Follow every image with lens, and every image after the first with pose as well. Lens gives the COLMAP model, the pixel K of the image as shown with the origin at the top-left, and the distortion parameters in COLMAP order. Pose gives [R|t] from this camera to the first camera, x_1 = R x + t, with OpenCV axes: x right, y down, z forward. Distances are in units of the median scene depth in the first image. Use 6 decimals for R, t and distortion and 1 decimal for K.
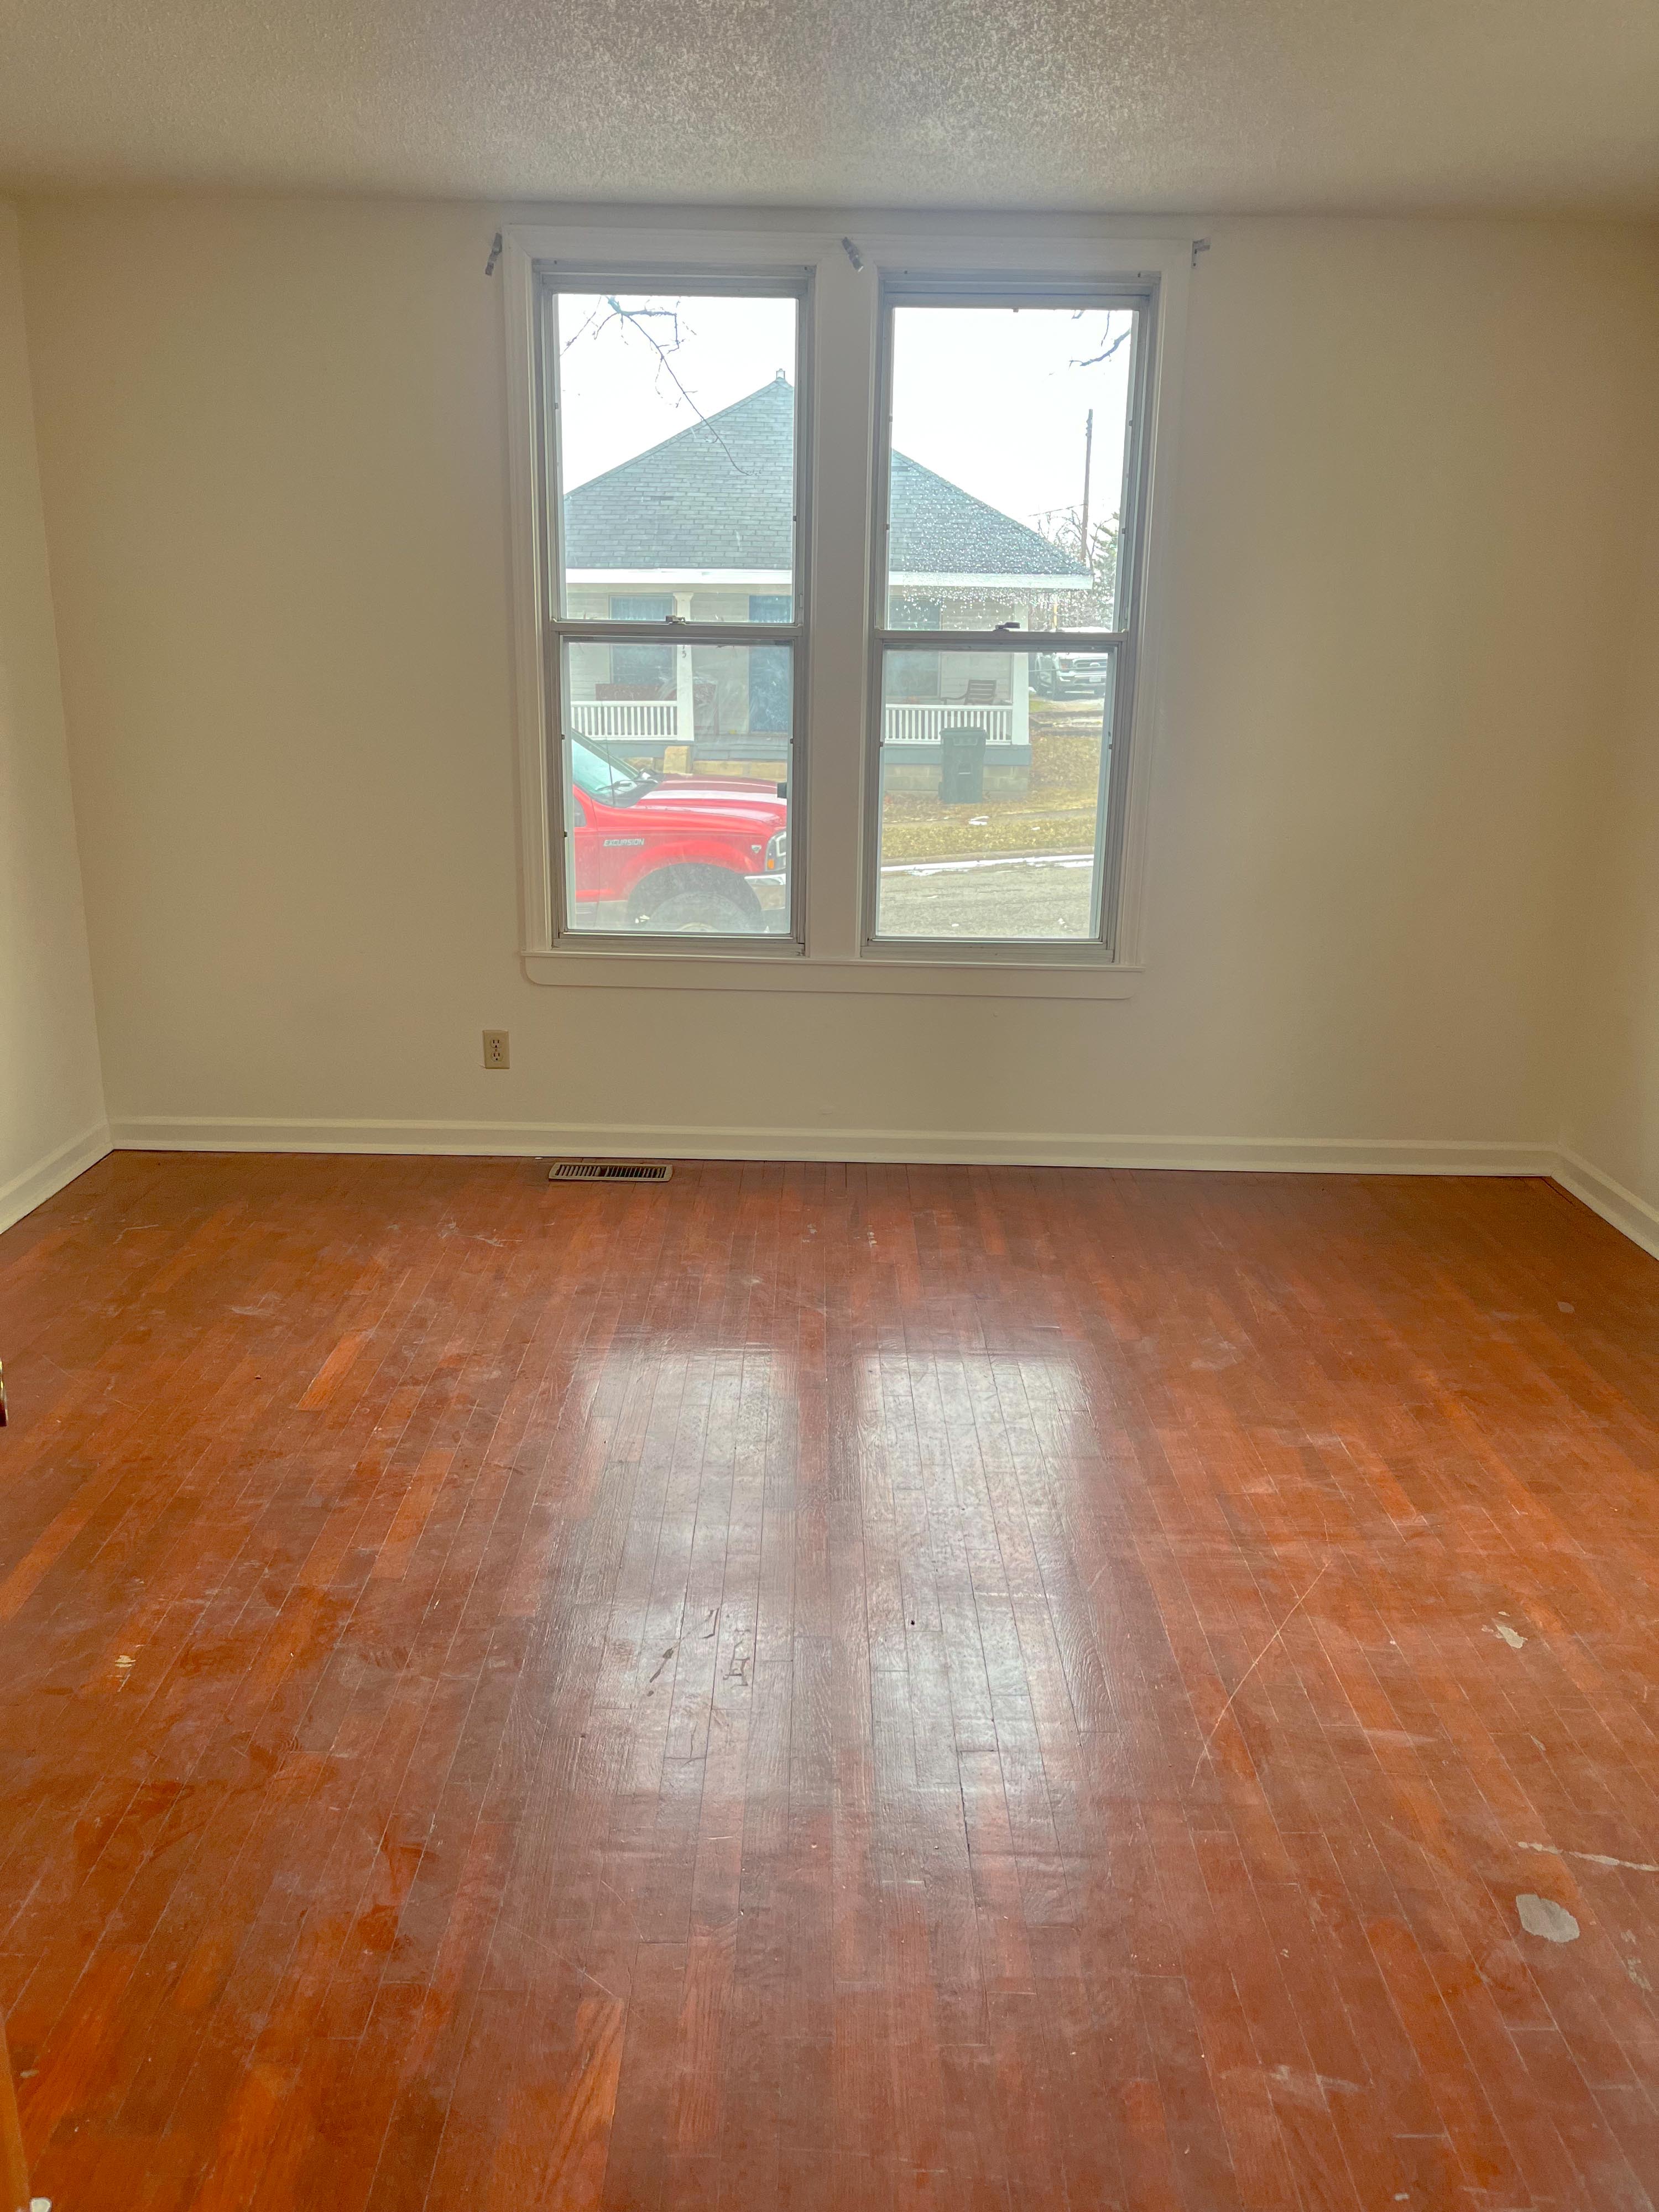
lens RADIAL K [[1706.5, 0, 829.5], [0, 1706.5, 1106.0], [0, 0, 1]] dist [0.002215, 0.001102]
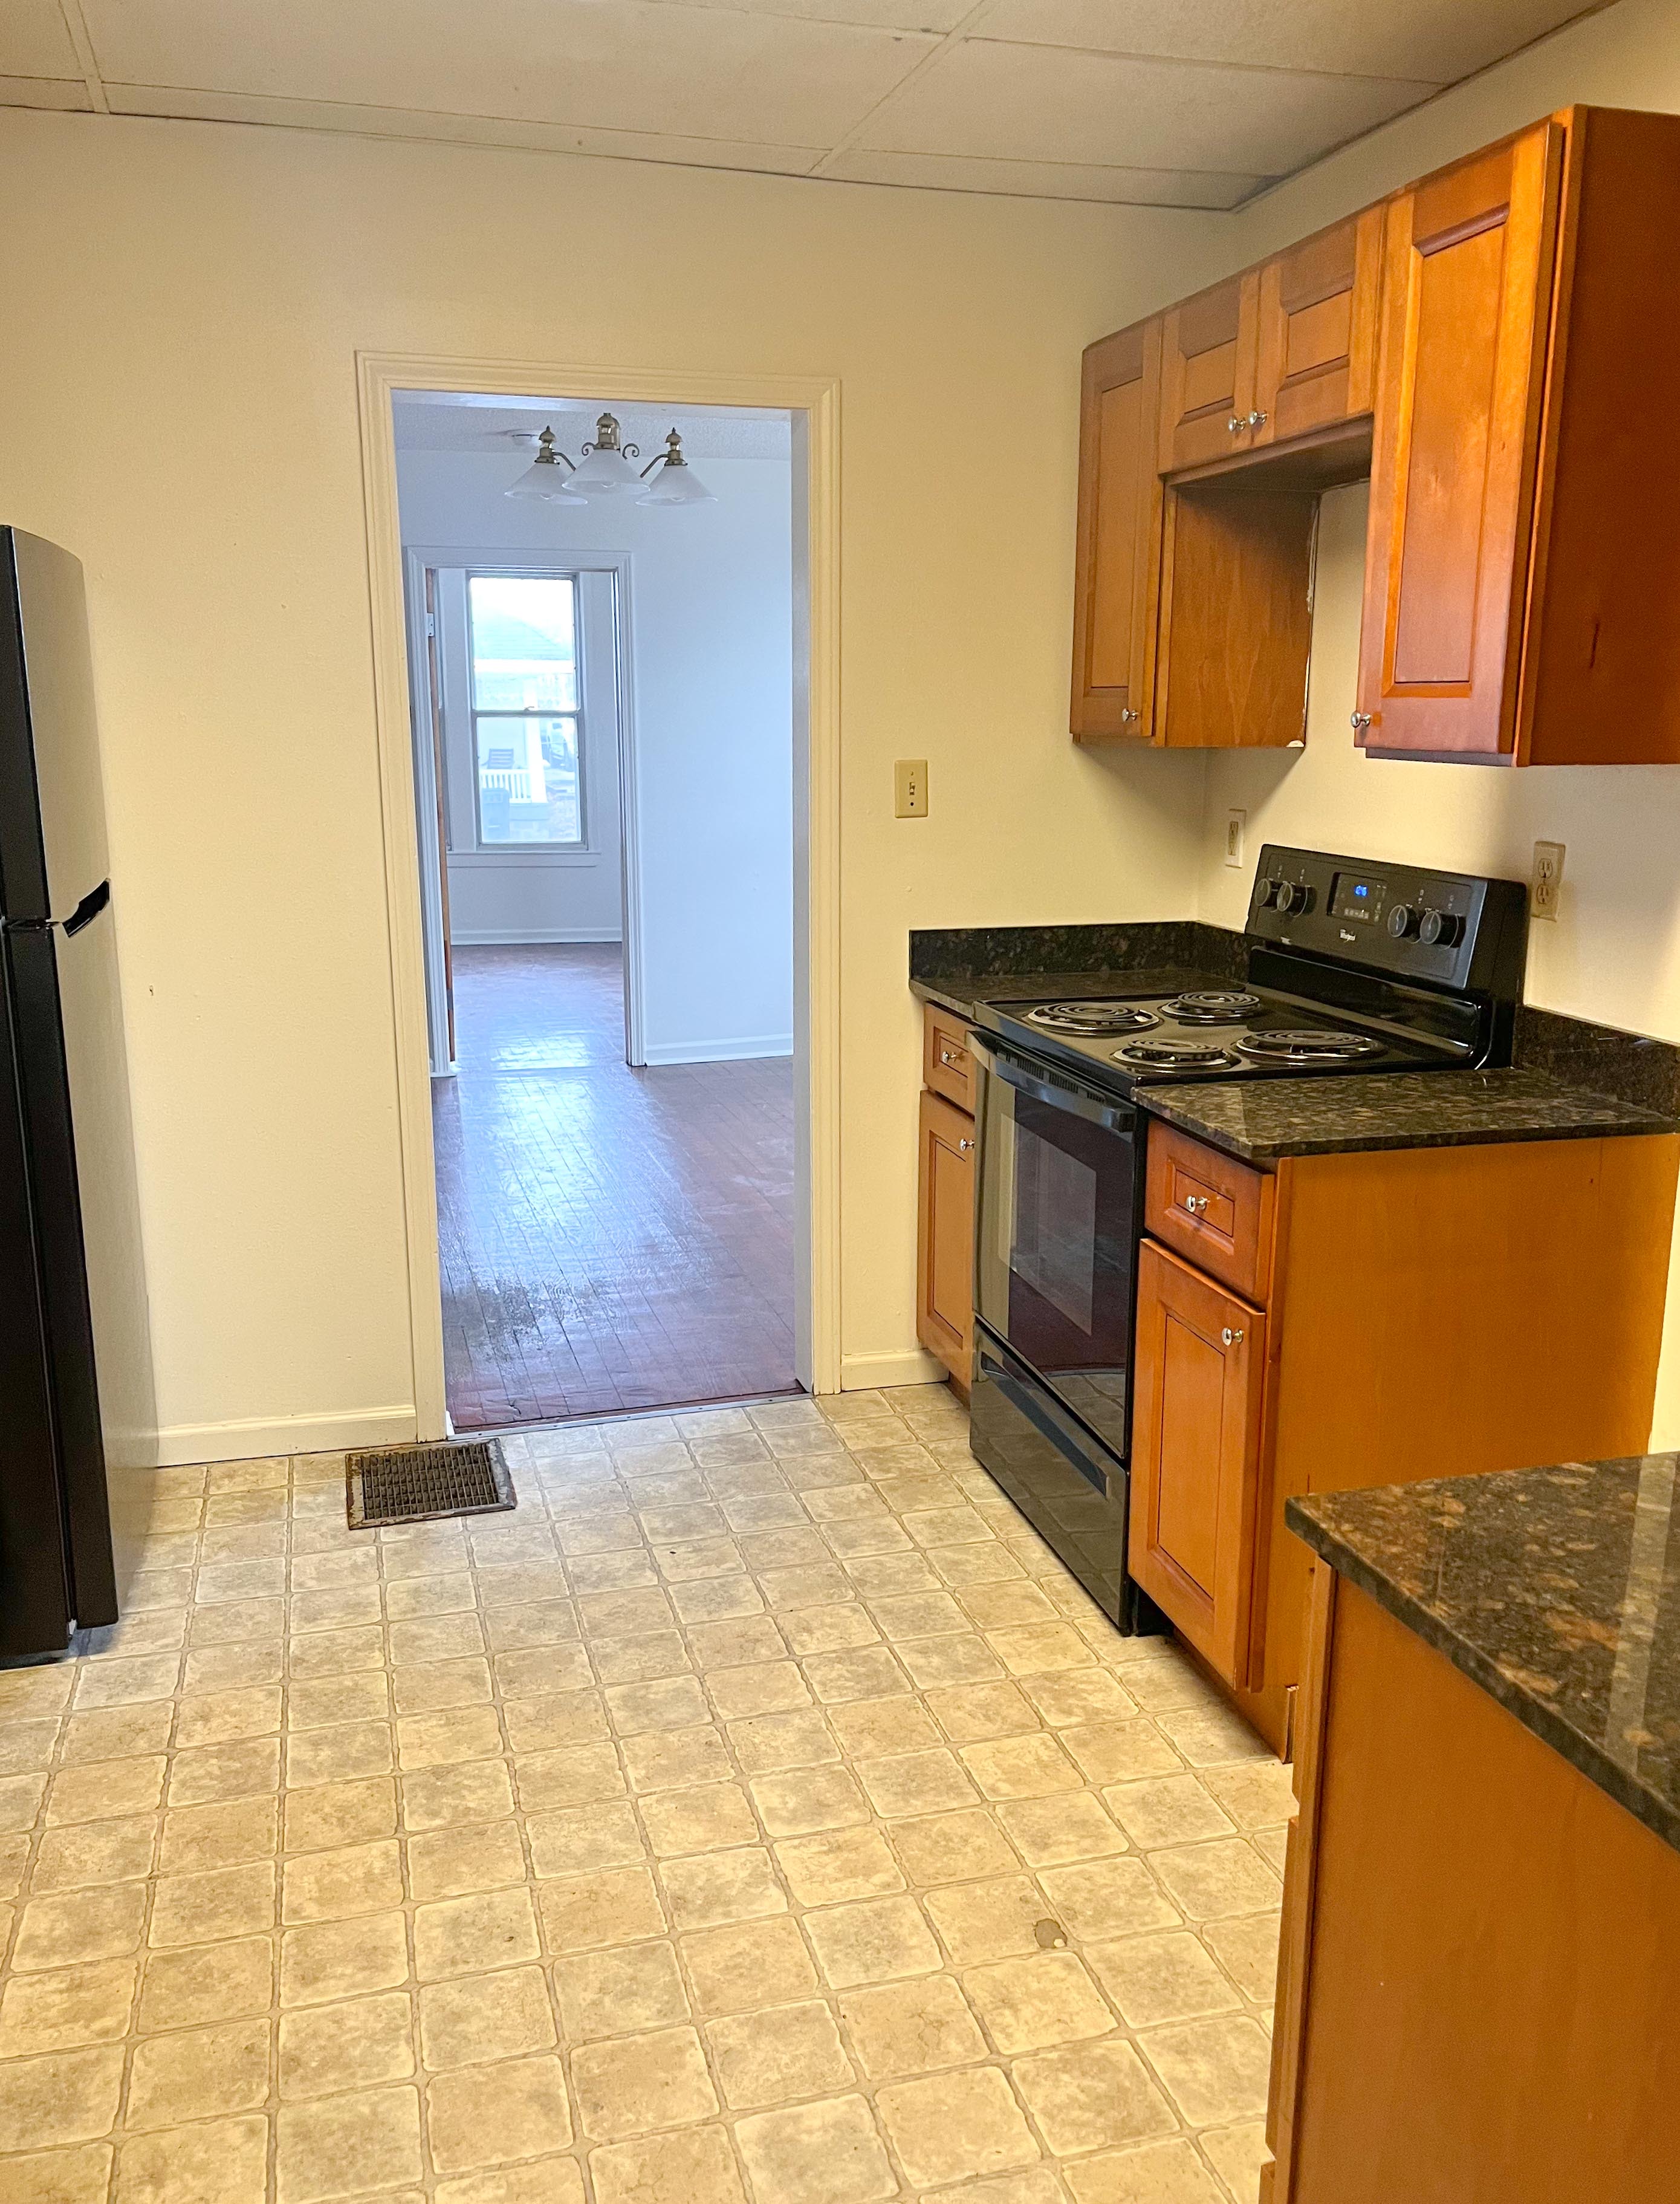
lens RADIAL K [[1761.3, 0, 840.0], [0, 1761.3, 1102.0], [0, 0, 1]] dist [-0.007514, -0.012168]
pose [[0.961584, -0.073650, 0.264448, -0.183533], [0.086492, 0.995557, -0.037233, 0.427251], [-0.260531, 0.058676, 0.963681, -1.568842]]
